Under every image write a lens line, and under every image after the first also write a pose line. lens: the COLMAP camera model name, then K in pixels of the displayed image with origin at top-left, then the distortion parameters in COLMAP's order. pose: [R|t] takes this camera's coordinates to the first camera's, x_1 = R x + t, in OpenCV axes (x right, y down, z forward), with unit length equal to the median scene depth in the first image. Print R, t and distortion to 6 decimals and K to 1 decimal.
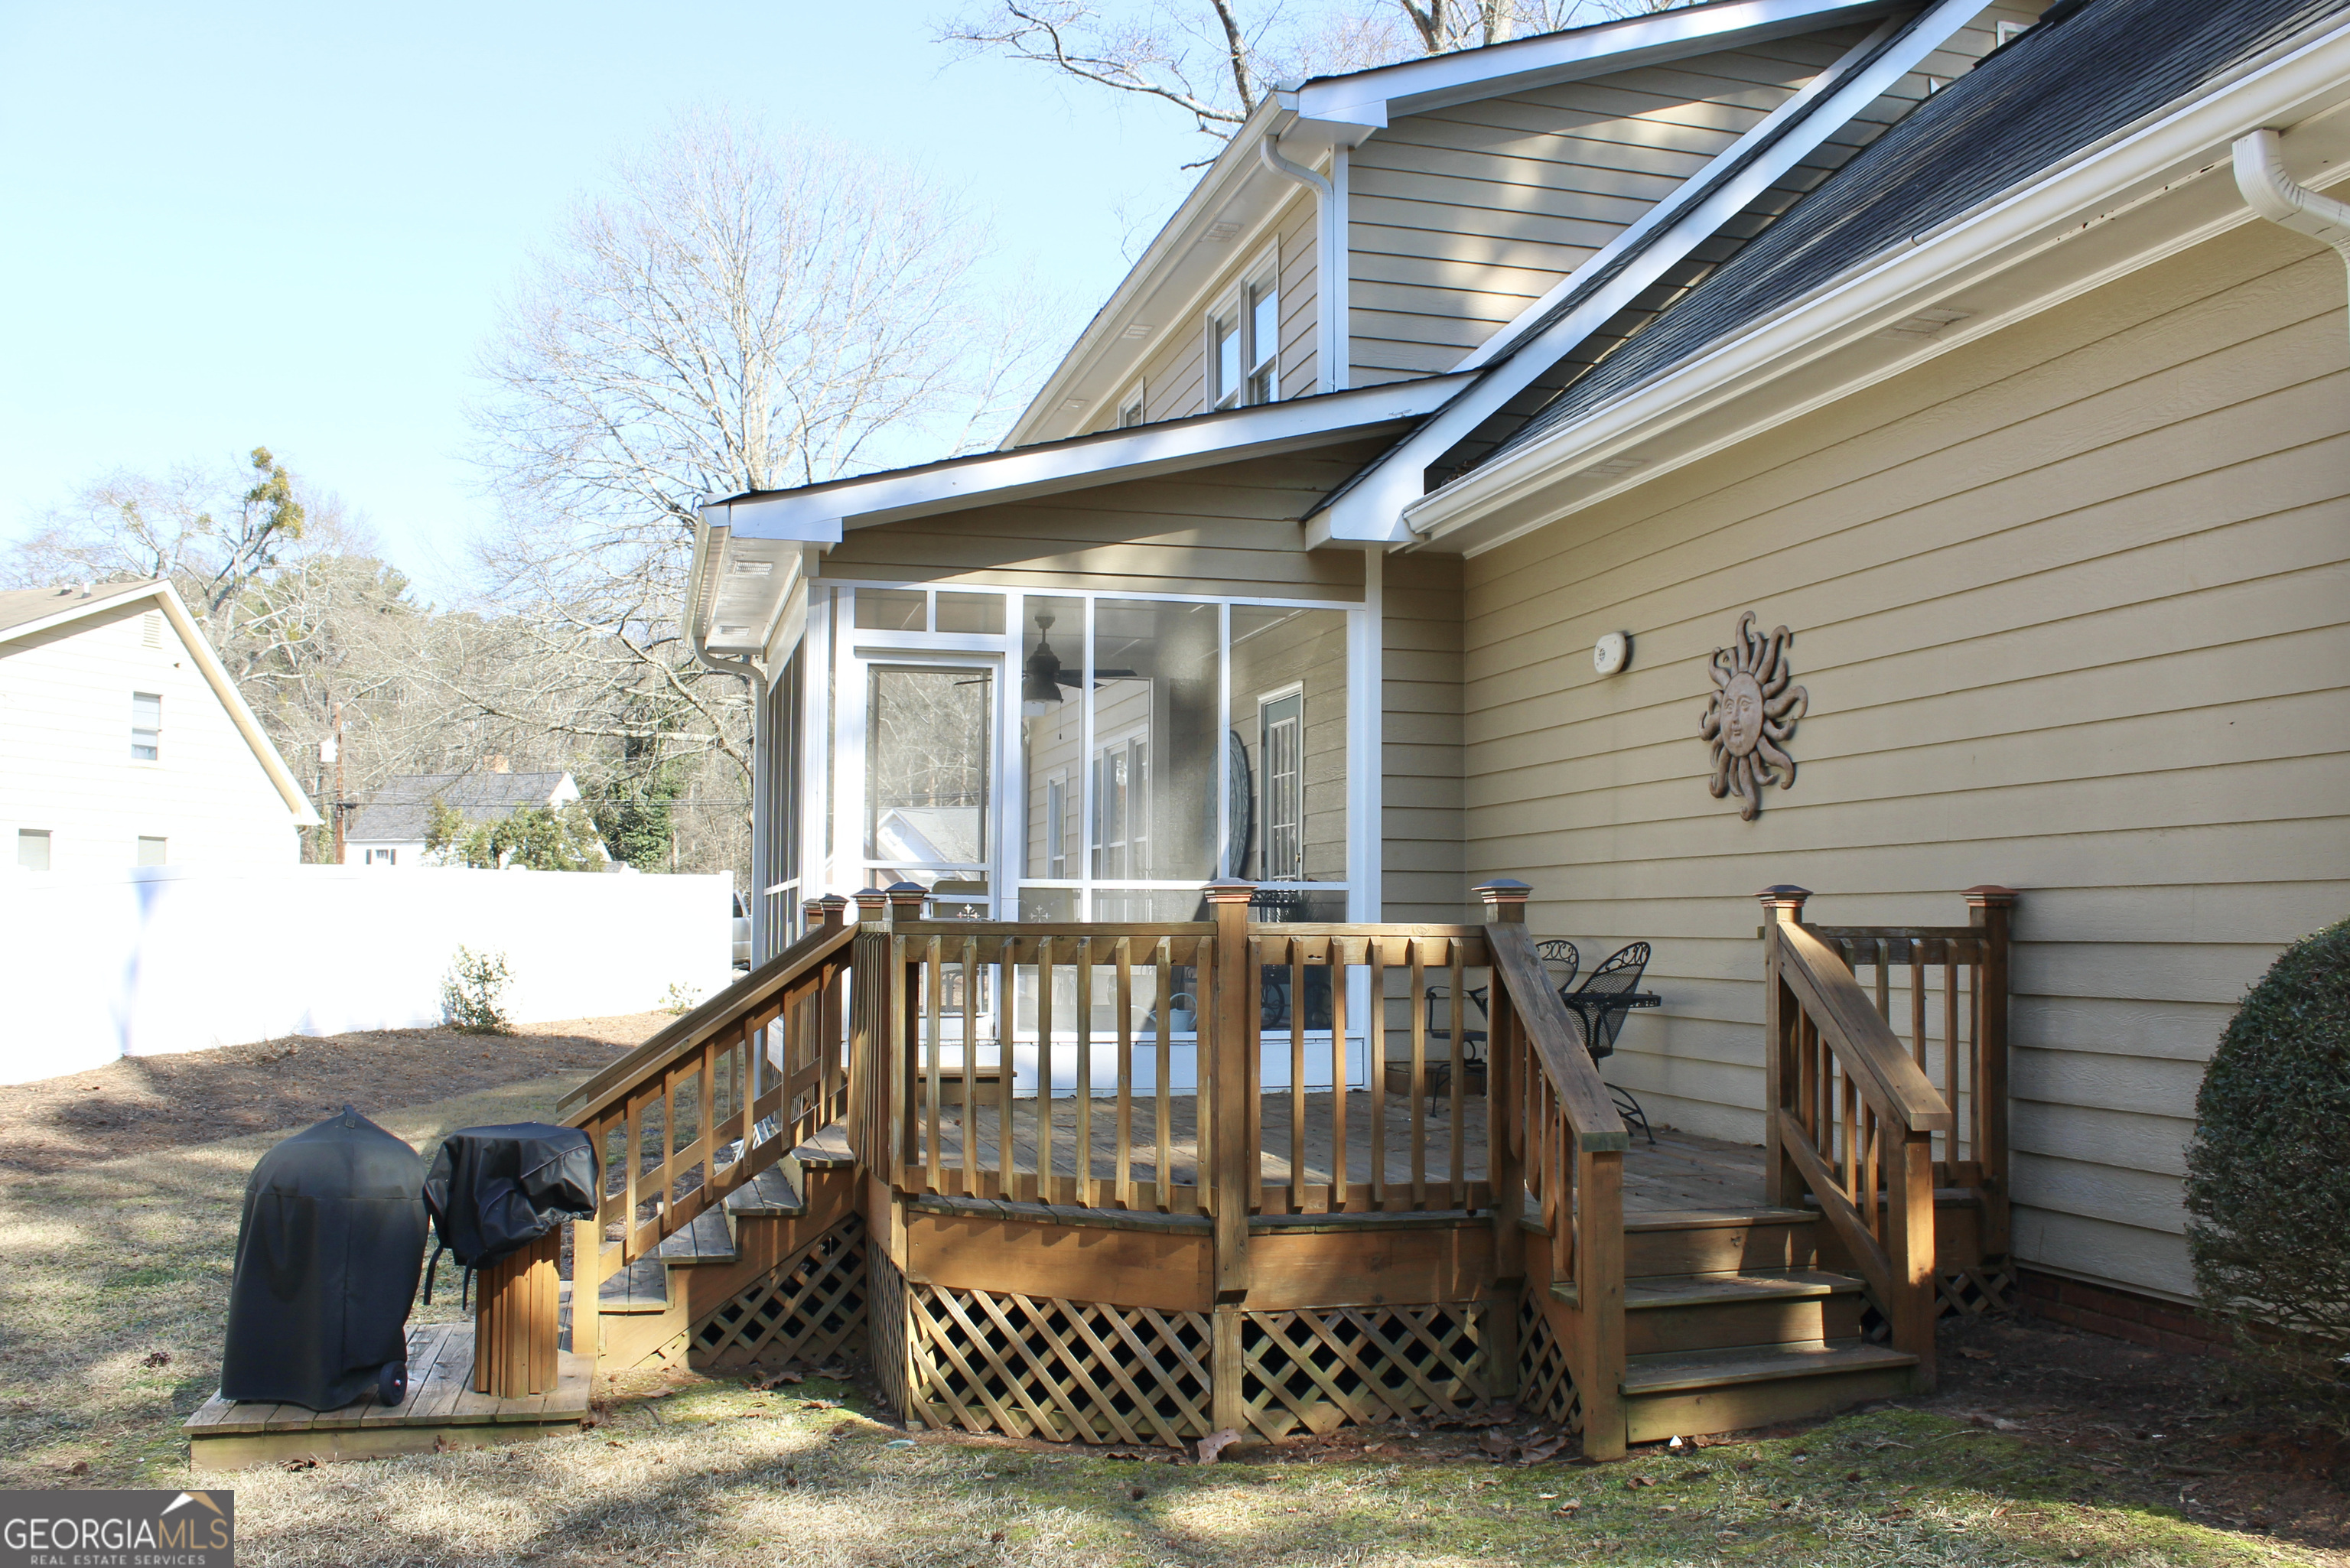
lens RADIAL K [[1977.2, 0, 1175.0], [0, 1977.2, 784.0], [0, 0, 1]] dist [-0.168811, 0.165320]
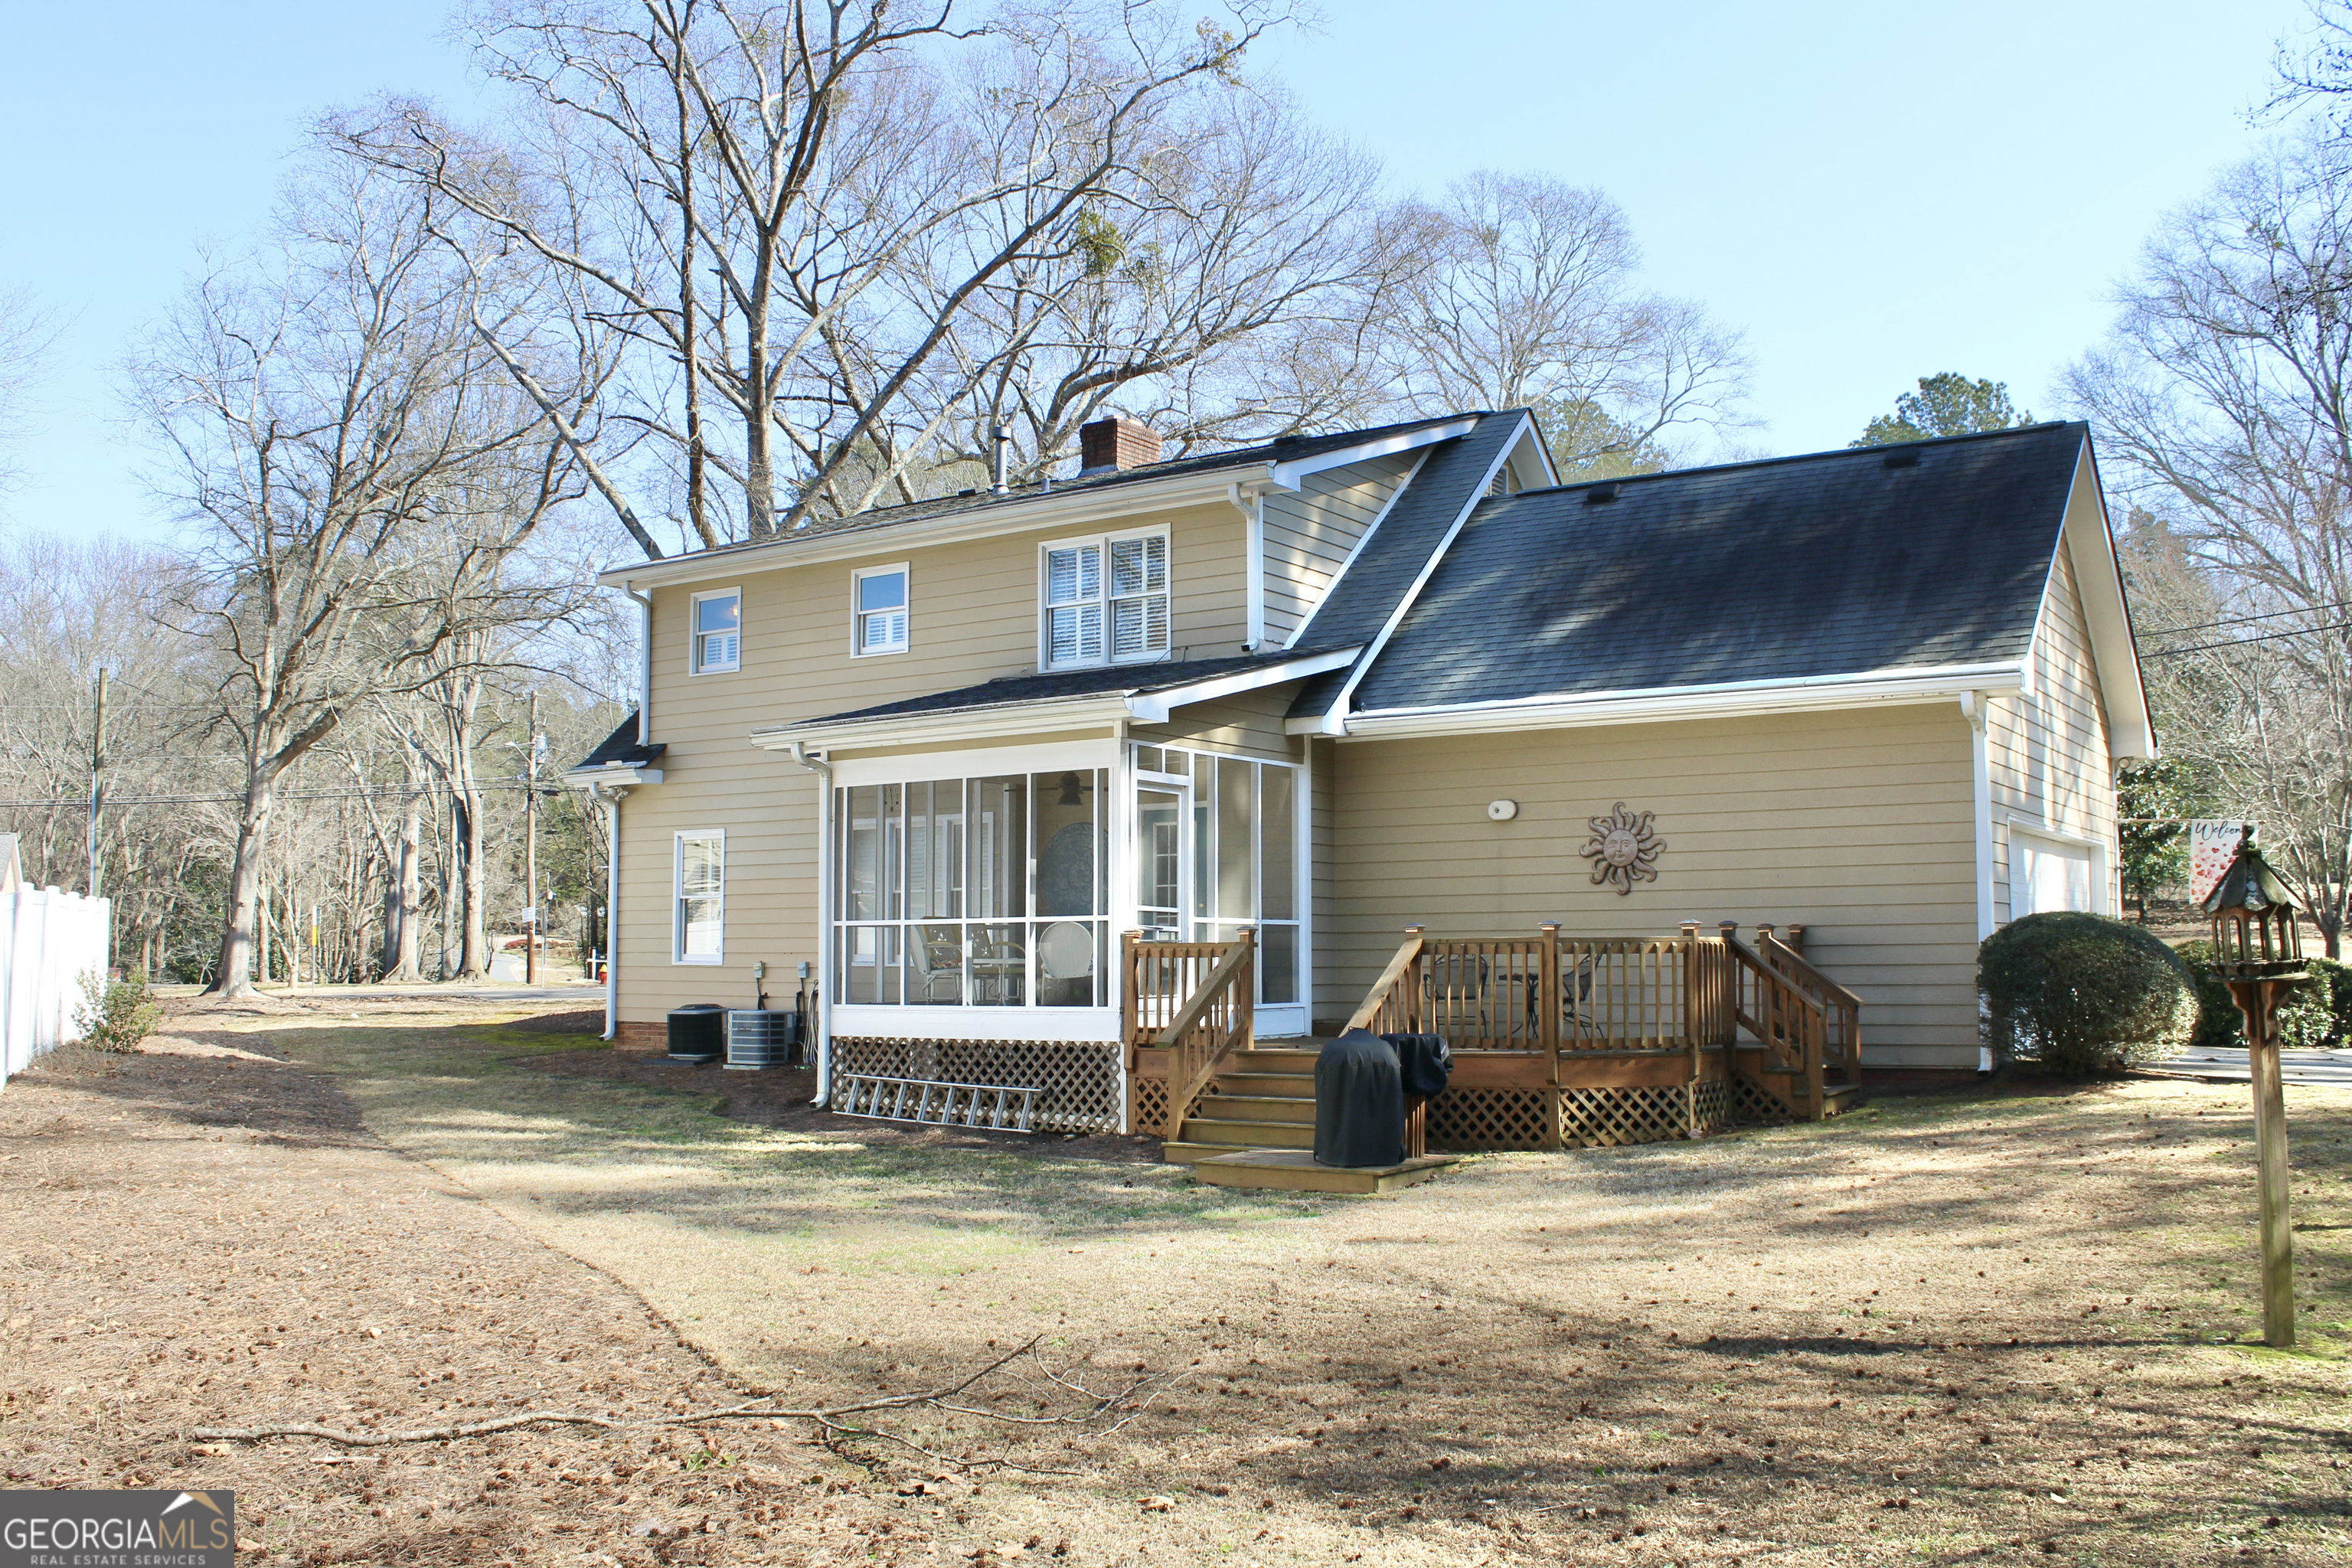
lens RADIAL K [[1979.0, 0, 1176.0], [0, 1979.0, 784.0], [0, 0, 1]] dist [-0.168811, 0.165320]
pose [[0.777088, 0.052379, 0.627209, -2.017802], [-0.038672, 0.998622, -0.035482, -0.012662], [-0.628203, 0.003317, 0.778043, -0.566455]]
